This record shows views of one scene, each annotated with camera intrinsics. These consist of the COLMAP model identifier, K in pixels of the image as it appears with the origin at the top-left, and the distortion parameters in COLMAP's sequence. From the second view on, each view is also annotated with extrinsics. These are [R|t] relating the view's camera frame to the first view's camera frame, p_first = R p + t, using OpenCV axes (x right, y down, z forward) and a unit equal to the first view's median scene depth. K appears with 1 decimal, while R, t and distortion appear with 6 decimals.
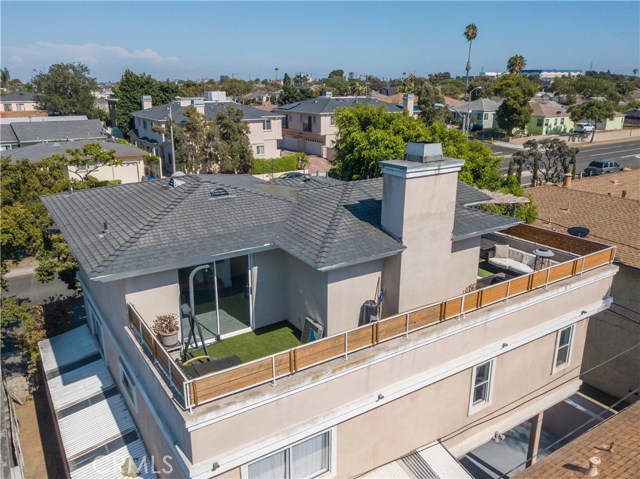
lens RADIAL K [[510.0, 0, 320.0], [0, 510.0, 239.5], [0, 0, 1]] dist [0.003082, 0.007758]
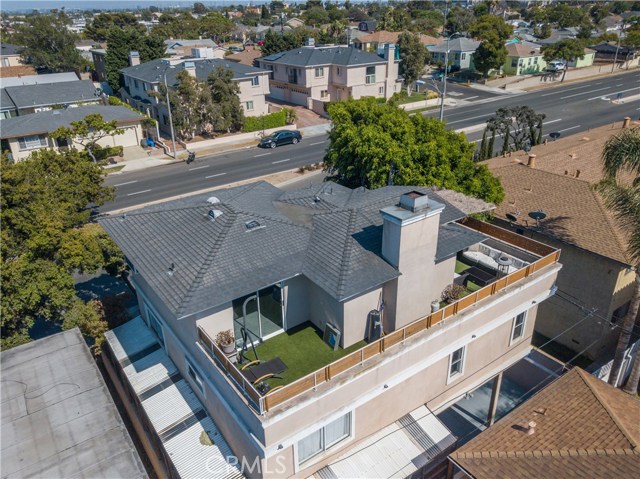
lens RADIAL K [[491.9, 0, 321.5], [0, 491.9, 238.1], [0, 0, 1]] dist [0.010046, -0.000978]
pose [[0.998762, -0.036045, 0.034296, -0.068055], [0.030819, 0.989344, 0.142297, -0.222934], [-0.039060, -0.141064, 0.989230, -0.213556]]
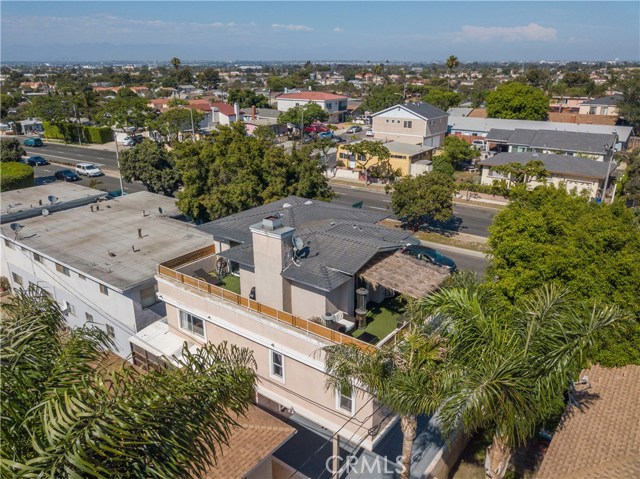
lens RADIAL K [[491.9, 0, 321.5], [0, 491.9, 238.1], [0, 0, 1]] dist [0.010046, -0.000978]
pose [[0.343765, 0.317252, -0.883842, 1.560810], [-0.278536, 0.933295, 0.226667, -0.480806], [0.896796, 0.168262, 0.409200, 0.374440]]
